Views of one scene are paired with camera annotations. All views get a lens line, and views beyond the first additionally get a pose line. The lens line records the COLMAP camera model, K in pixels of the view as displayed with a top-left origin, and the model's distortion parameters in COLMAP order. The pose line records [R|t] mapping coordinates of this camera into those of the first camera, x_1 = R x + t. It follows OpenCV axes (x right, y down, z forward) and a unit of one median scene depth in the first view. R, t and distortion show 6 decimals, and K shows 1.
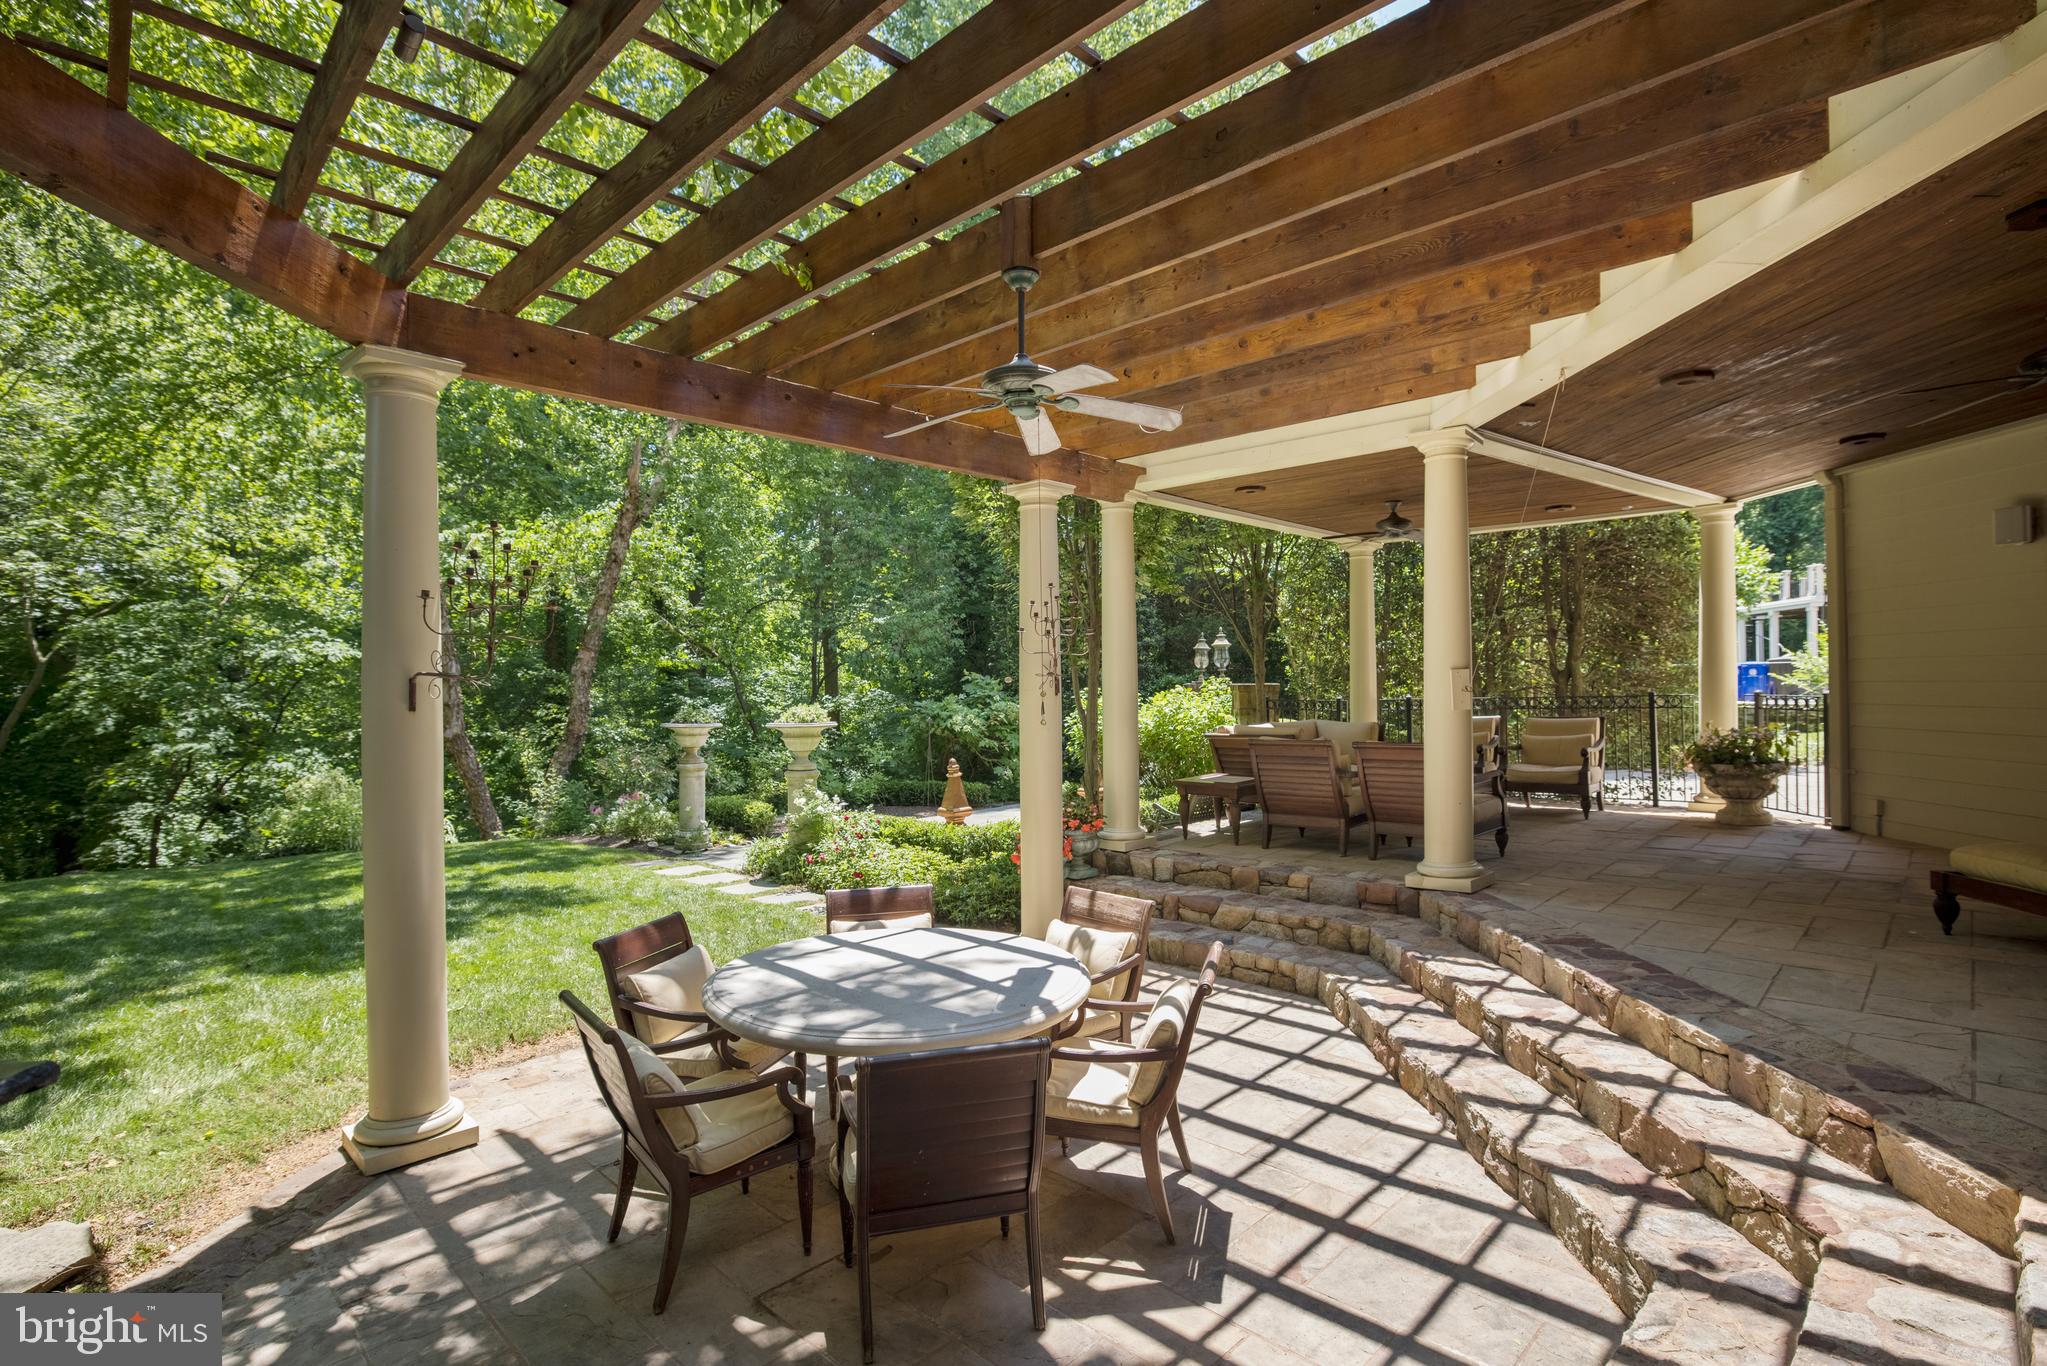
lens RADIAL K [[990.6, 0, 1023.4], [0, 990.6, 690.0], [0, 0, 1]] dist [-0.022303, 0.000985]
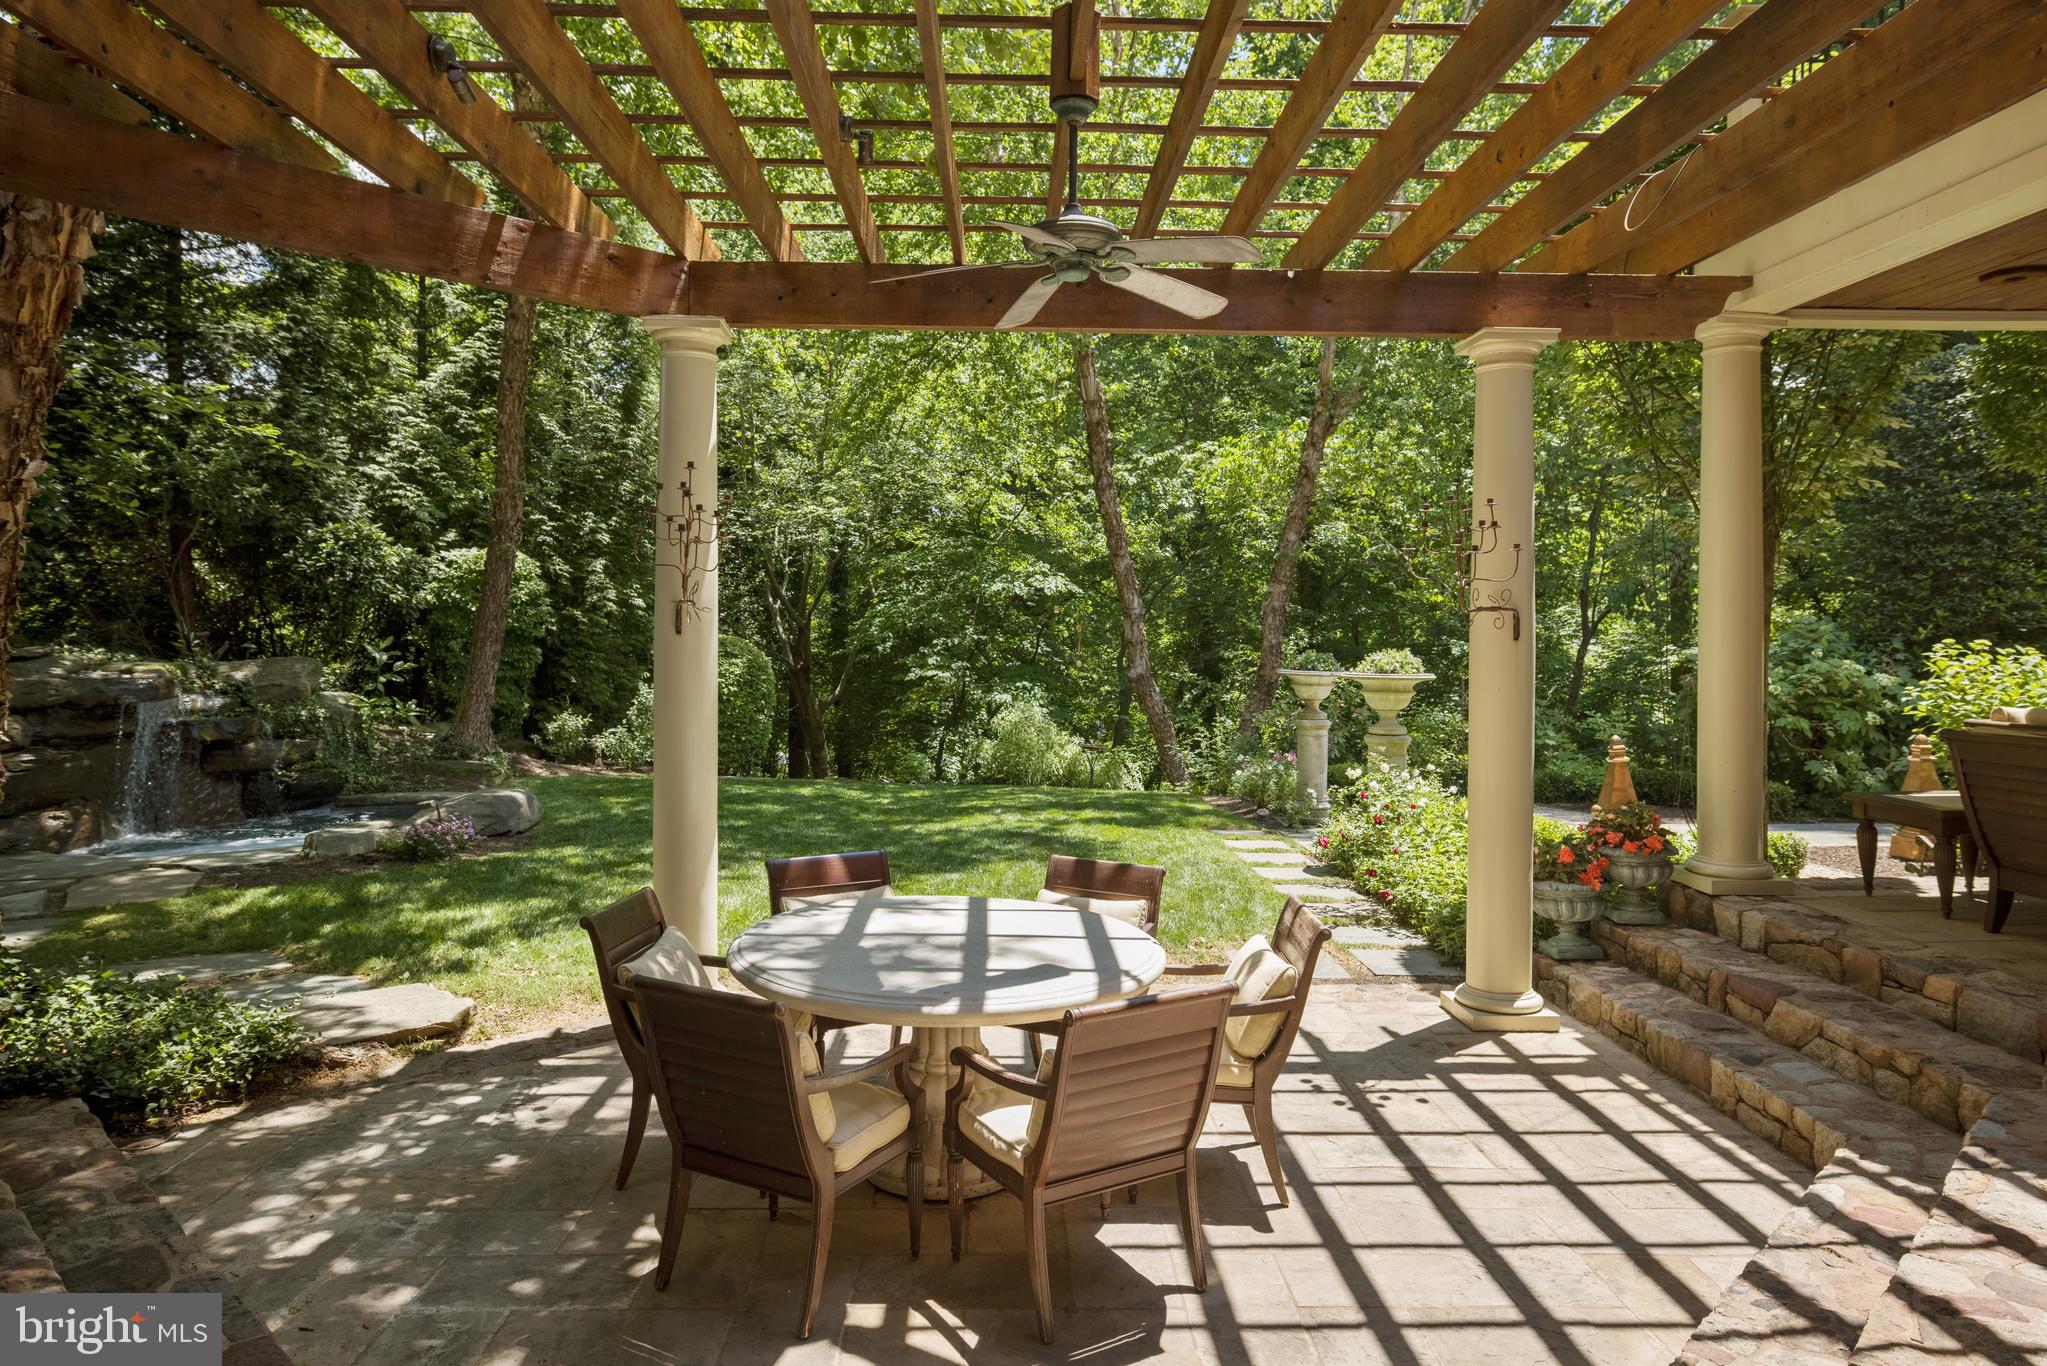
lens RADIAL K [[1266.2, 0, 1006.5], [0, 1266.2, 627.0], [0, 0, 1]] dist [-0.003324, 0.002413]
pose [[0.712084, 0.018371, -0.701854, 0.398968], [-0.022660, 0.999738, 0.003178, 0.001237], [0.701728, 0.013641, 0.712314, 0.133035]]
